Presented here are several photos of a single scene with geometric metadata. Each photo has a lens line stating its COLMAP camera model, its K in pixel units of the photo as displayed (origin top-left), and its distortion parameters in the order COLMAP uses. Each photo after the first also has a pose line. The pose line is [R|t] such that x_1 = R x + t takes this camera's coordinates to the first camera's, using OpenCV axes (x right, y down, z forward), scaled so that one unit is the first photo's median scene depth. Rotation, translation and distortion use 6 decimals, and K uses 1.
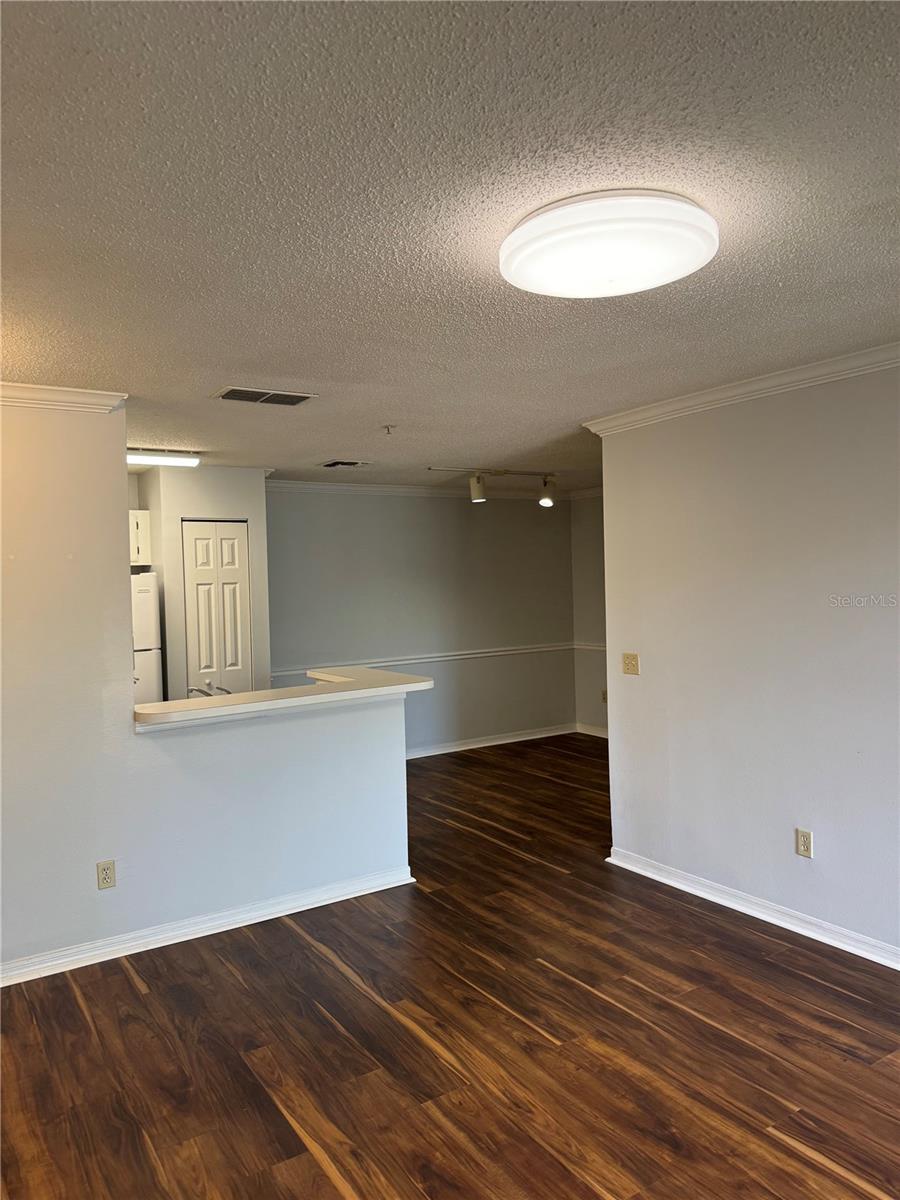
lens RADIAL K [[847.7, 0, 453.4], [0, 847.7, 599.5], [0, 0, 1]] dist [0.063377, -0.082225]
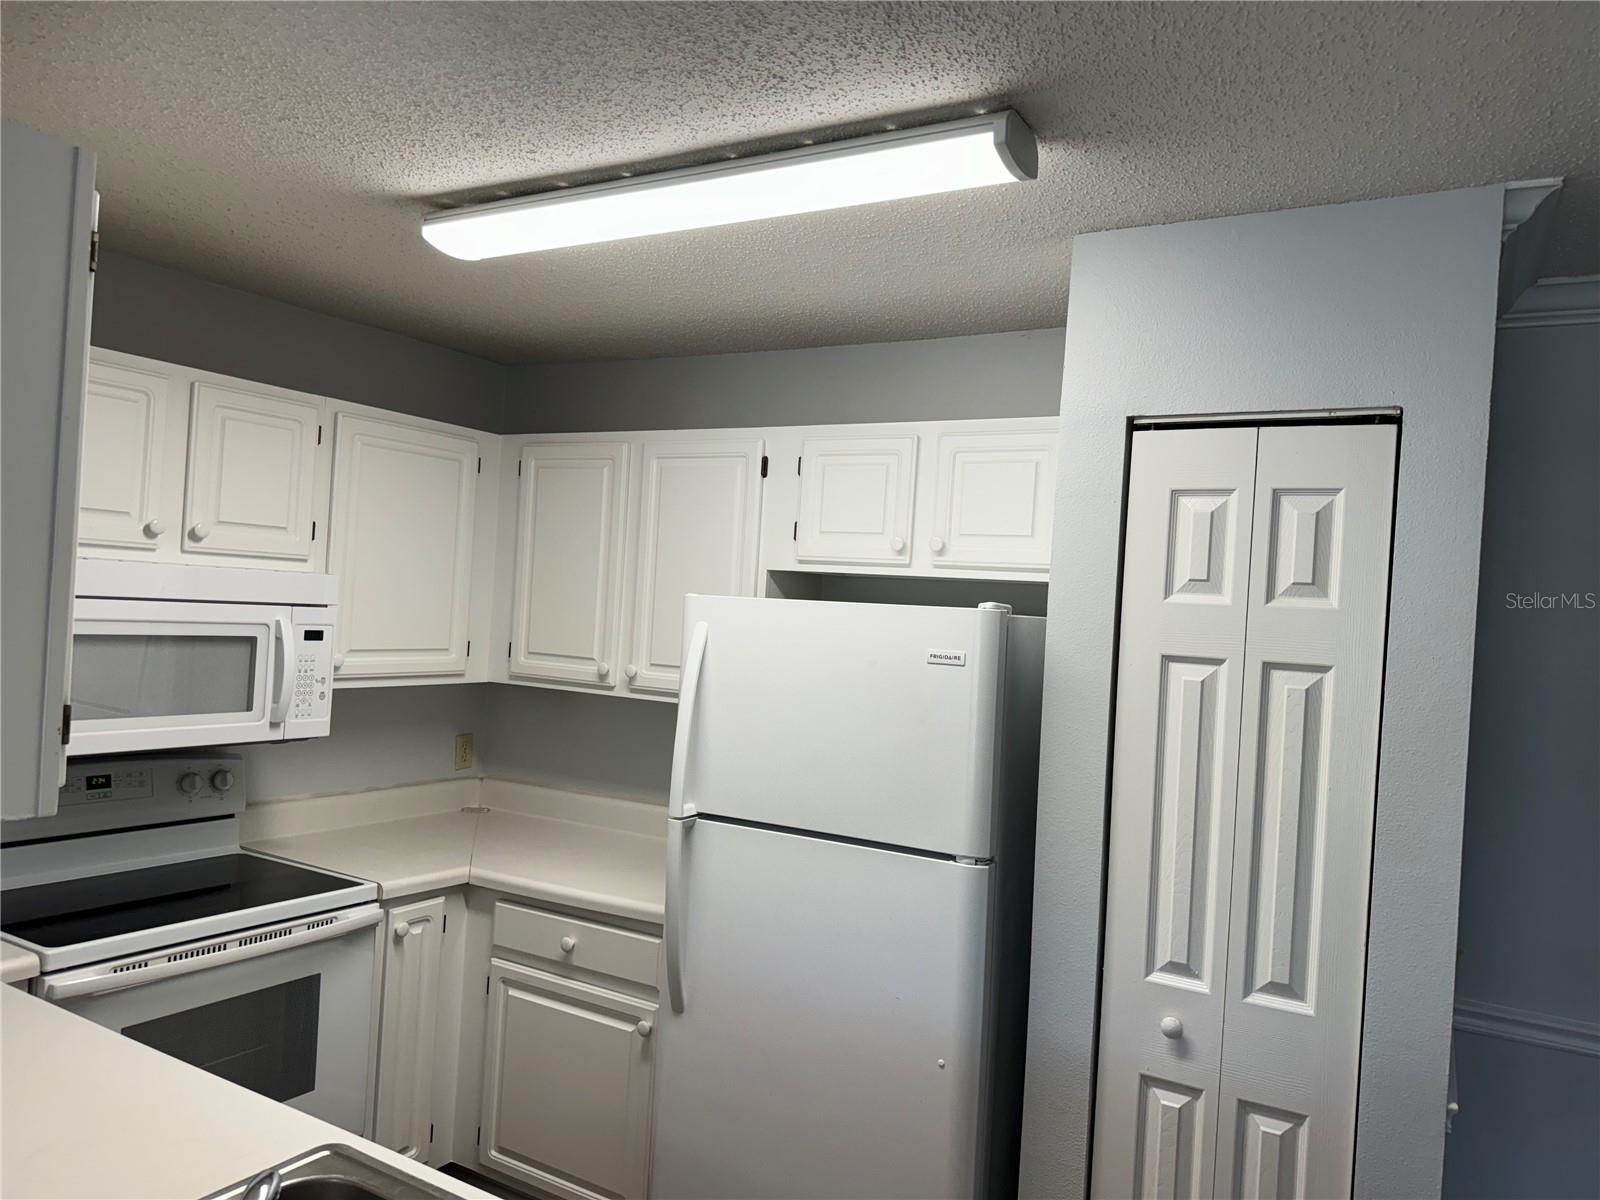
lens RADIAL K [[1130.3, 0, 794.0], [0, 1130.3, 606.7], [0, 0, 1]] dist [0.063377, -0.082225]
pose [[0.442192, 0.057634, -0.895067, -0.052280], [-0.101578, 0.994731, 0.013869, -0.050916], [0.891150, 0.084786, 0.445717, 1.393598]]
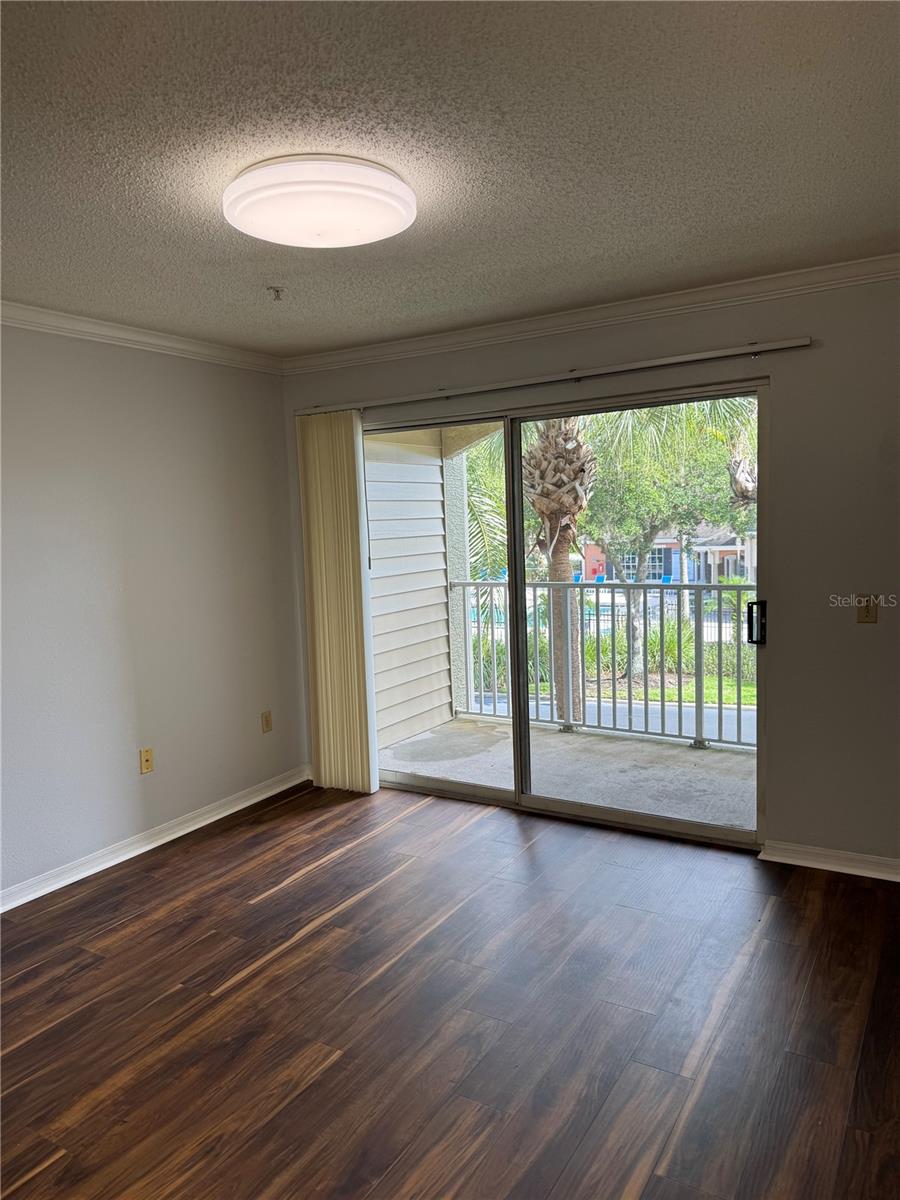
lens RADIAL K [[847.7, 0, 423.8], [0, 847.7, 619.2], [0, 0, 1]] dist [0.063377, -0.082225]
pose [[-0.417325, -0.062862, 0.906581, -0.607717], [0.078839, 0.991339, 0.105031, 0.015292], [-0.905331, 0.115307, -0.408754, 0.921777]]
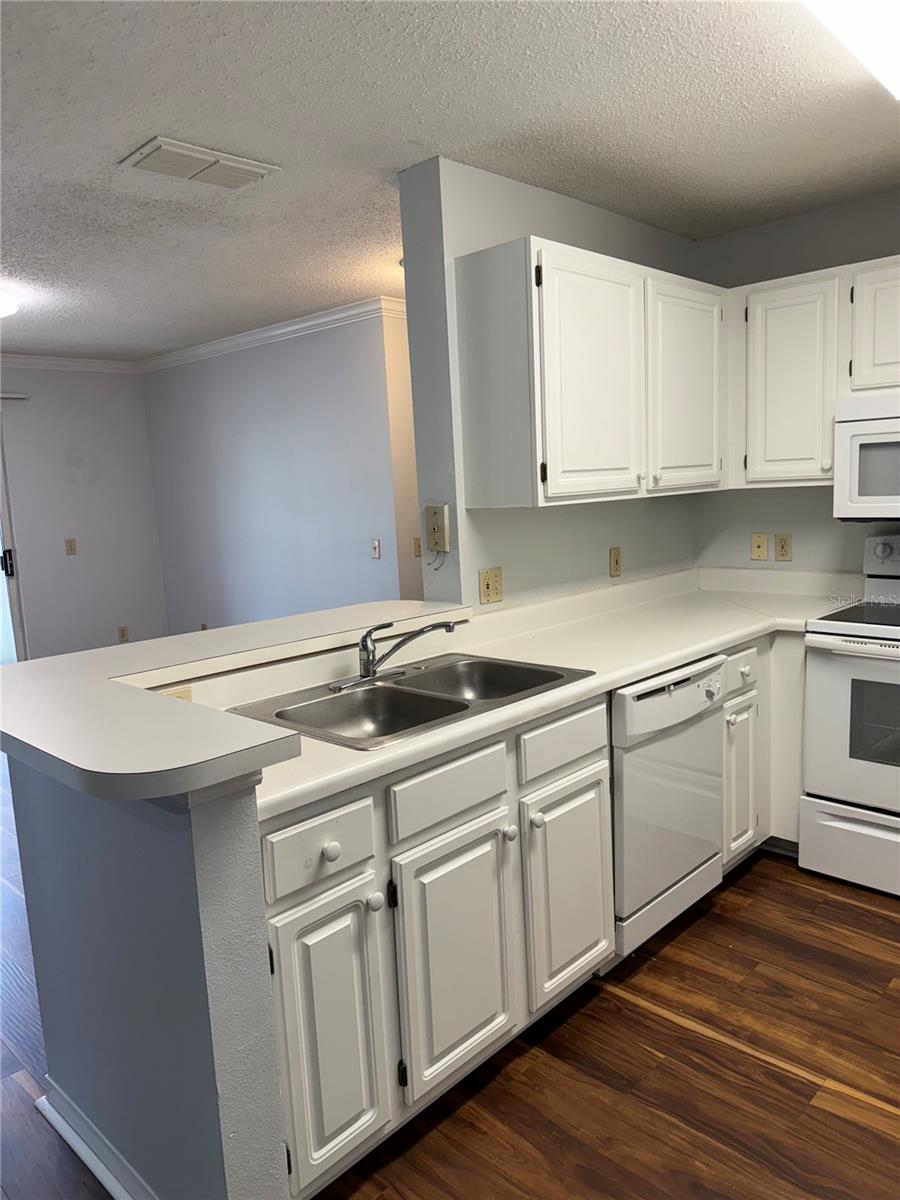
lens RADIAL K [[847.7, 0, 443.3], [0, 847.7, 610.0], [0, 0, 1]] dist [0.063377, -0.082225]
pose [[-0.972782, 0.110768, -0.203534, -0.265661], [0.073093, 0.980187, 0.184097, -0.003960], [0.219893, 0.164210, -0.961604, 2.134843]]
